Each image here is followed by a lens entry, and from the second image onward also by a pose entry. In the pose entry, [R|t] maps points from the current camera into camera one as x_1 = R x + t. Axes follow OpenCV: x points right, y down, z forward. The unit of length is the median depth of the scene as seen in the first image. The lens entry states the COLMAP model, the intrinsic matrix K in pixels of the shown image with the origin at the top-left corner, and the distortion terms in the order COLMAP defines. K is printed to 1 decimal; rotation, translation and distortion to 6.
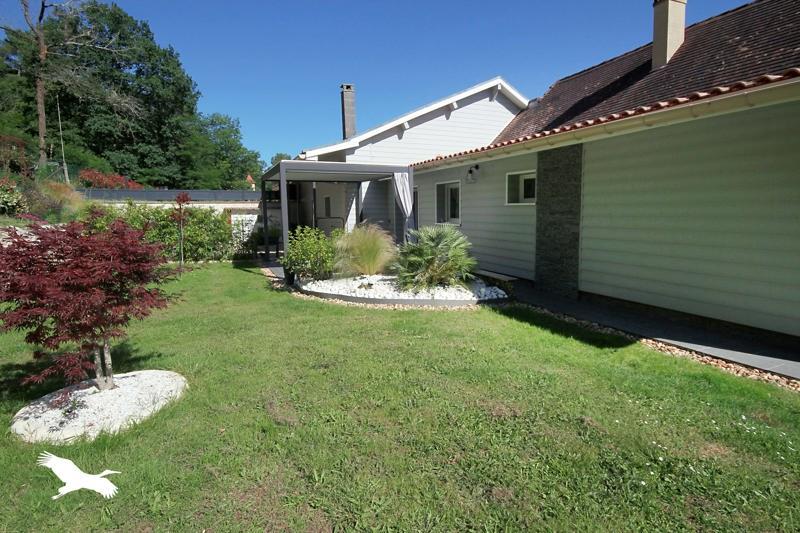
lens RADIAL K [[430.2, 0, 400.0], [0, 430.2, 266.5], [0, 0, 1]] dist [-0.001766, -0.000447]
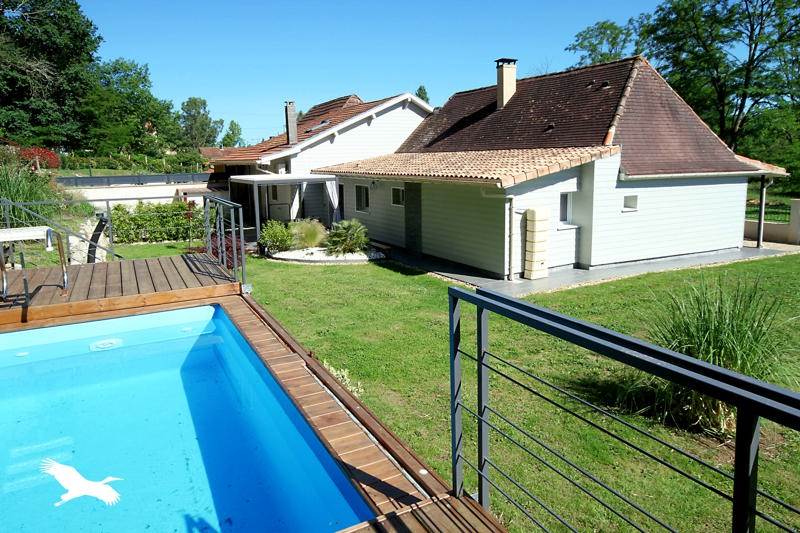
lens RADIAL K [[517.8, 0, 448.5], [0, 517.8, 229.4], [0, 0, 1]] dist [0.003454, 0.002134]
pose [[0.980636, -0.020466, 0.194768, 0.054422], [0.020051, 0.999791, 0.004102, -0.042354], [-0.194811, -0.000117, 0.980841, -0.964478]]
